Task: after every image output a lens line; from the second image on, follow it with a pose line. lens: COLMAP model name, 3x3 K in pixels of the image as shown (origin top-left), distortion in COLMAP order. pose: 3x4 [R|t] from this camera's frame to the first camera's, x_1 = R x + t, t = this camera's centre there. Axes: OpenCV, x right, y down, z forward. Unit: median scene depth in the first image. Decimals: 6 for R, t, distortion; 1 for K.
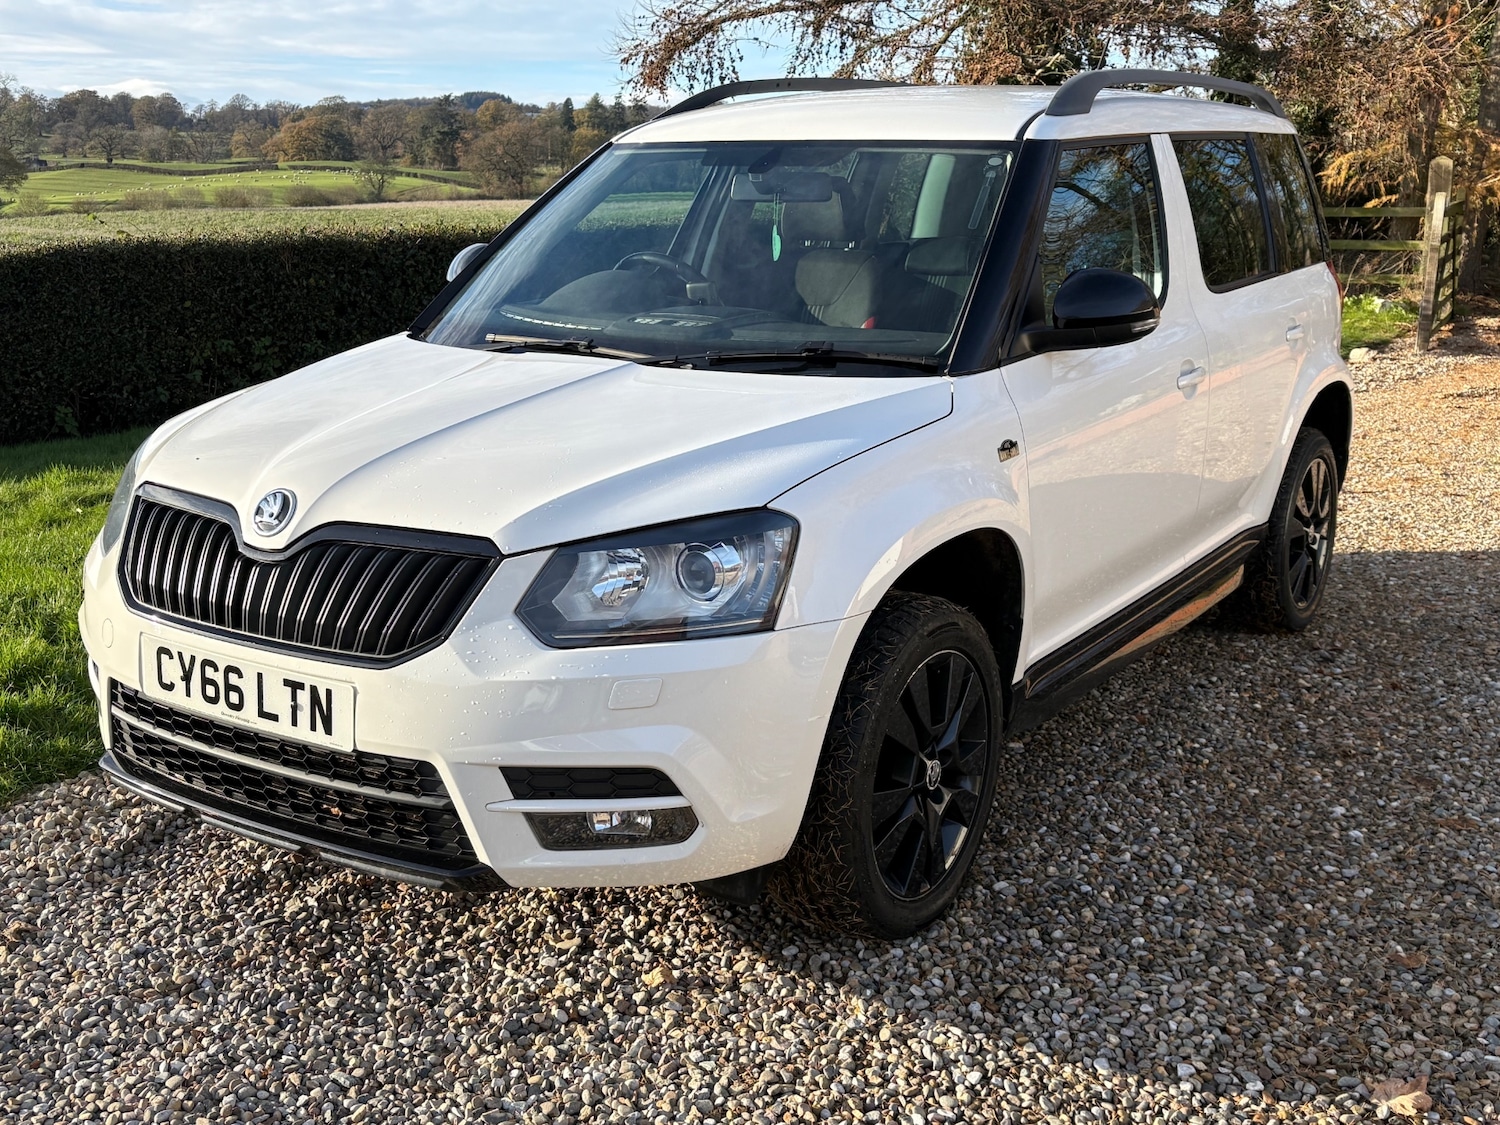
lens RADIAL K [[1662.6, 0, 747.1], [0, 1662.6, 561.8], [0, 0, 1]] dist [0.016238, 0.000000]
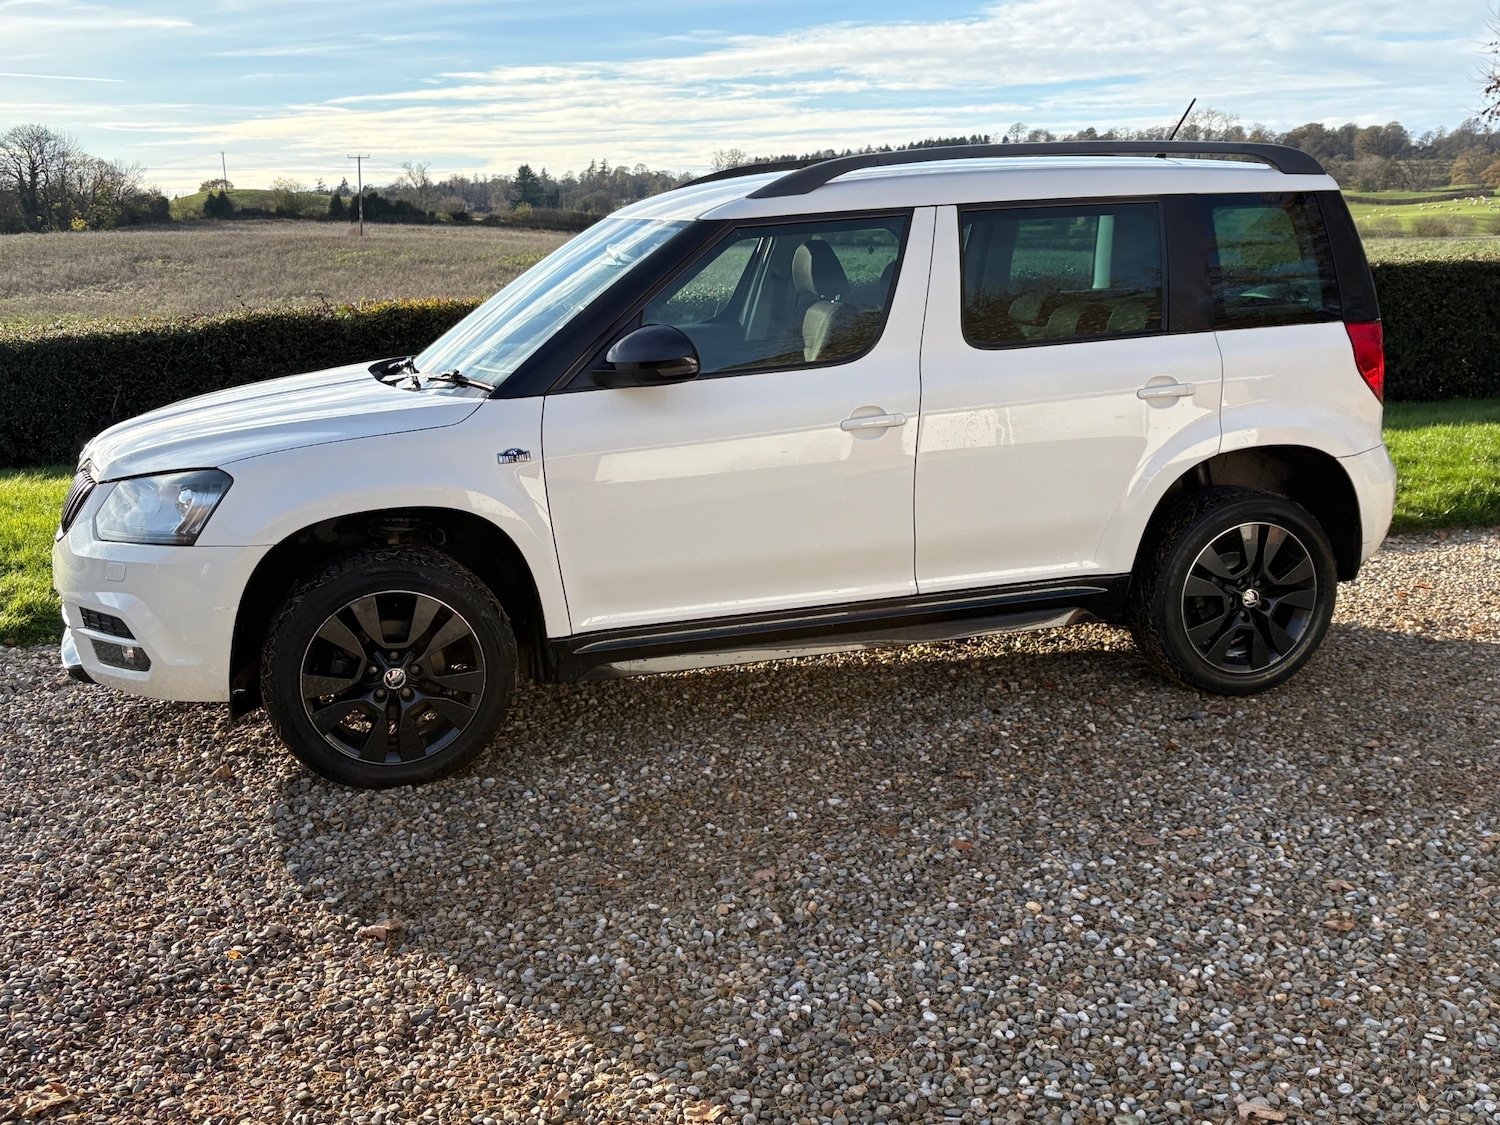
lens RADIAL K [[1662.6, 0, 759.8], [0, 1662.6, 569.8], [0, 0, 1]] dist [0.016238, 0.000000]
pose [[0.773756, 0.118840, -0.622237, 1.156603], [-0.126354, 0.991461, 0.032236, -0.045376], [0.620755, 0.053679, 0.782165, 0.080561]]
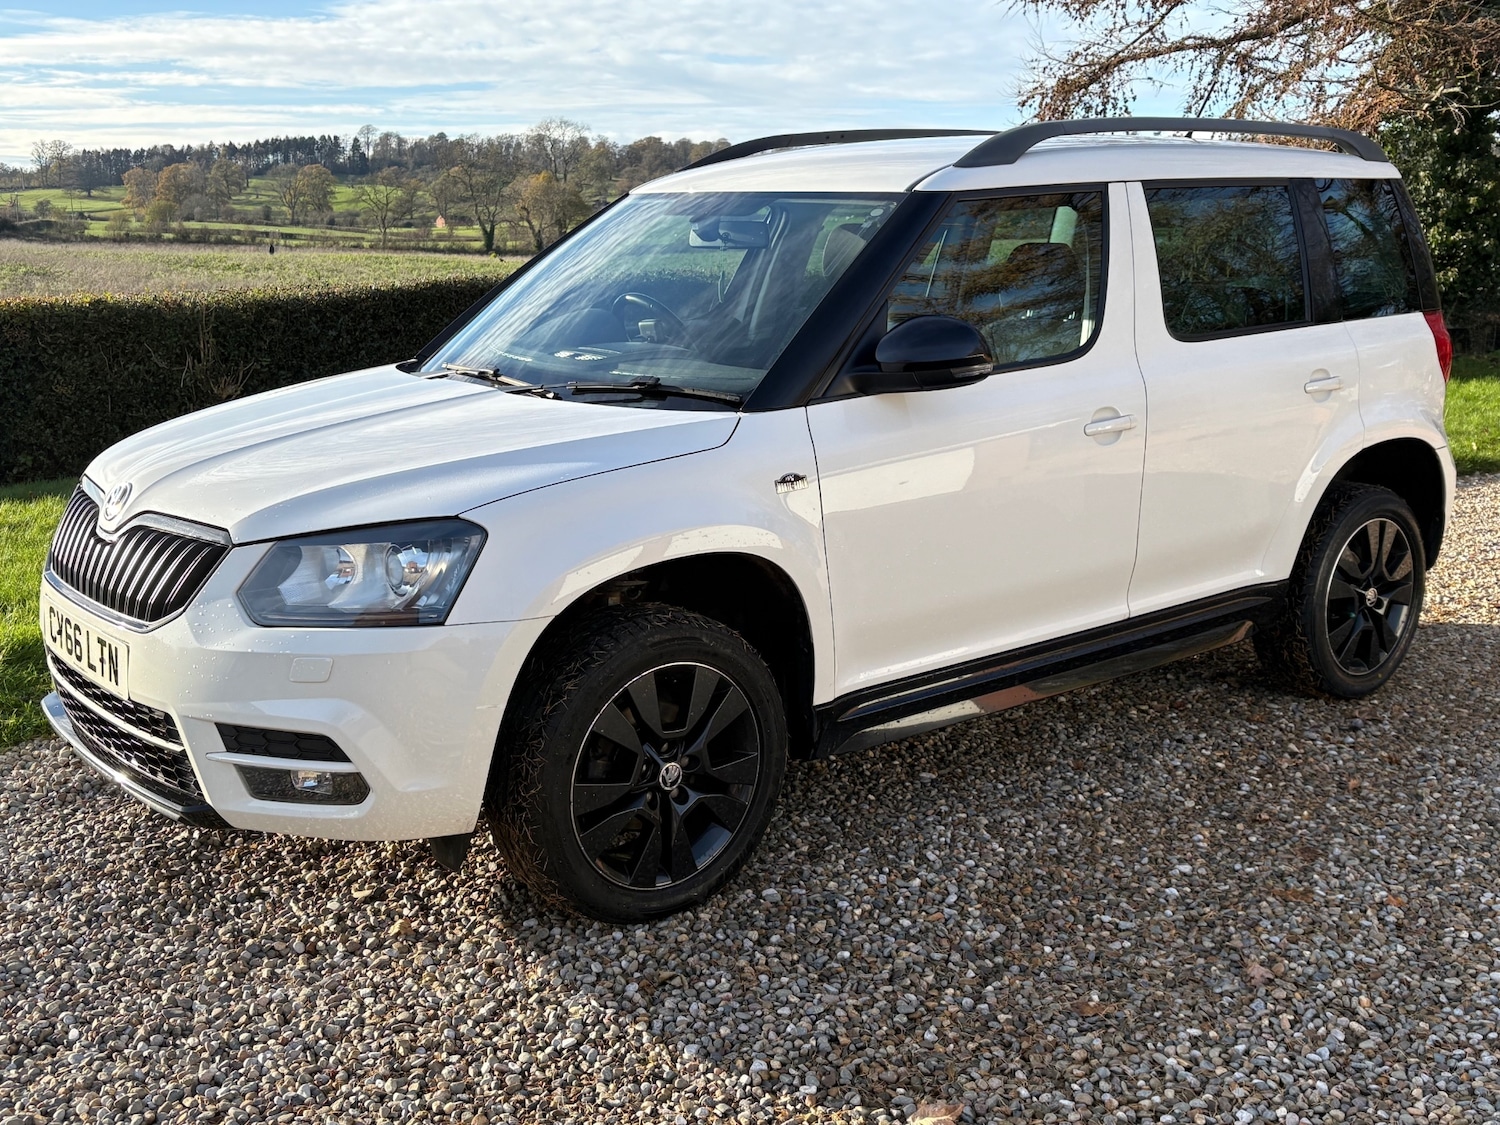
lens RADIAL K [[1662.6, 0, 752.7], [0, 1662.6, 552.9], [0, 0, 1]] dist [0.016238, 0.000000]
pose [[0.952255, 0.060038, -0.299343, 0.455246], [-0.068097, 0.997541, -0.016553, -0.003316], [0.297613, 0.036147, 0.954002, -0.022334]]
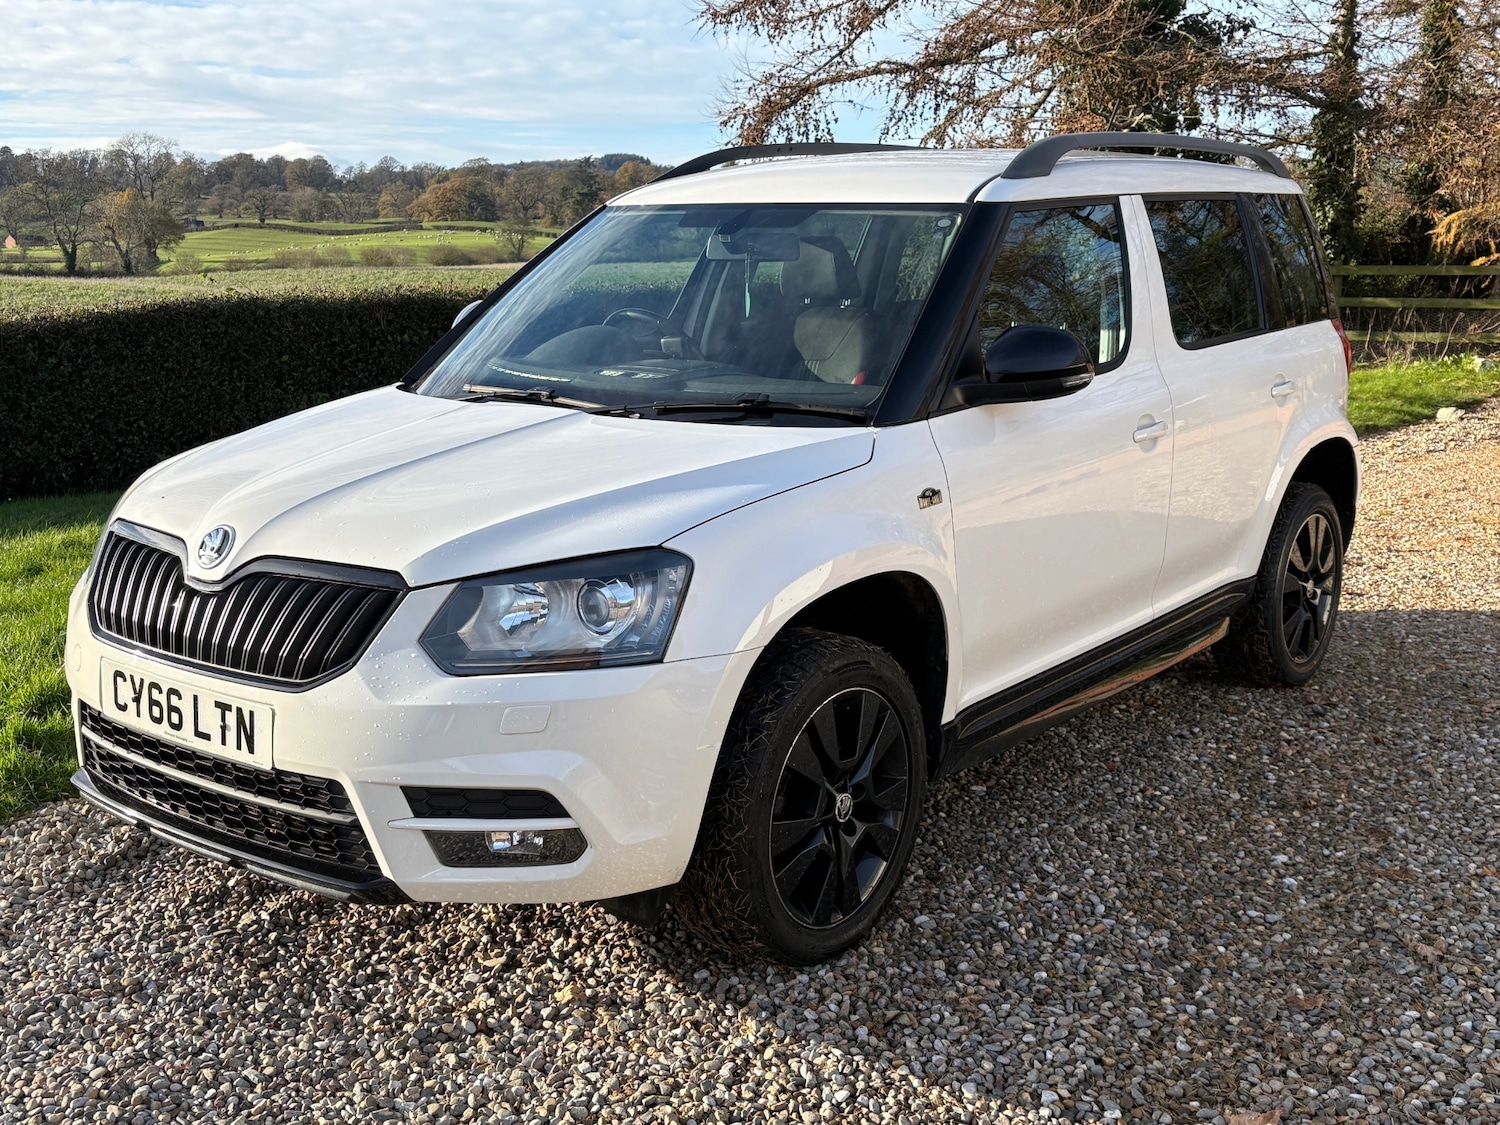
lens RADIAL K [[1662.6, 0, 754.5], [0, 1662.6, 560.5], [0, 0, 1]] dist [0.016238, 0.000000]
pose [[0.997159, 0.013241, -0.074152, 0.124956], [-0.015775, 0.999308, -0.033691, 0.008532], [0.073655, 0.034765, 0.996678, -0.044626]]
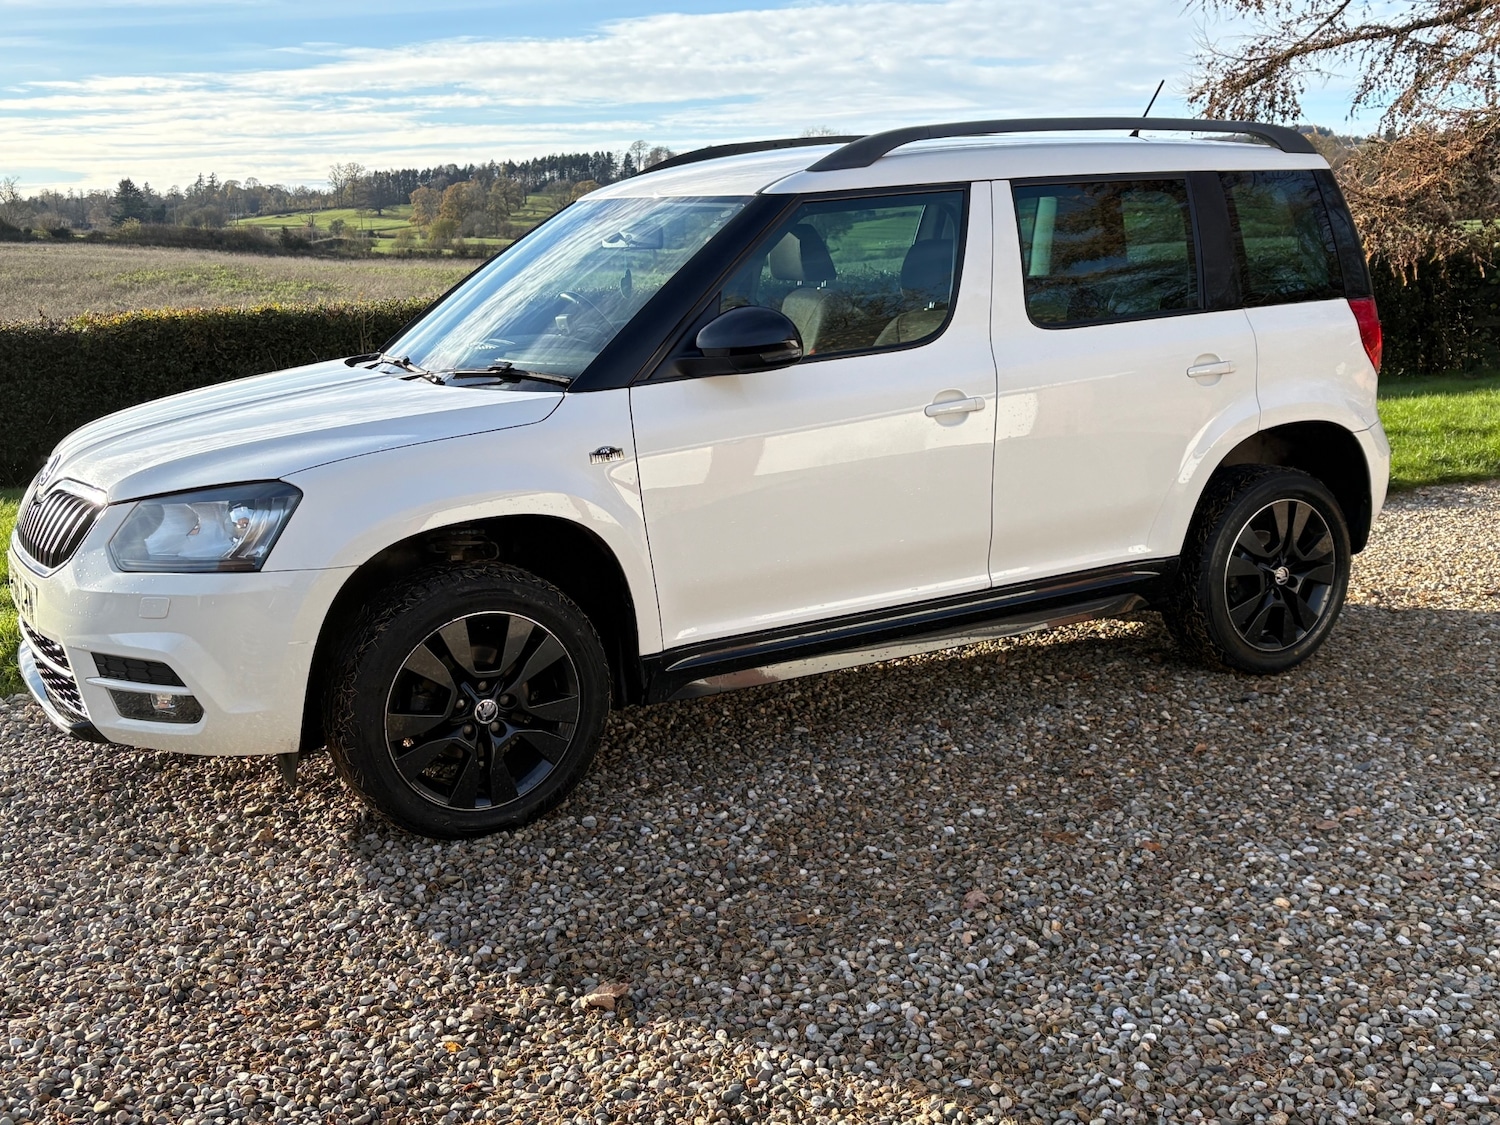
lens RADIAL K [[1662.6, 0, 762.6], [0, 1662.6, 551.8], [0, 0, 1]] dist [0.016238, 0.000000]
pose [[0.894813, 0.066581, -0.441449, 0.793504], [-0.078906, 0.996836, -0.009595, 0.004783], [0.439414, 0.043419, 0.897235, -0.024065]]
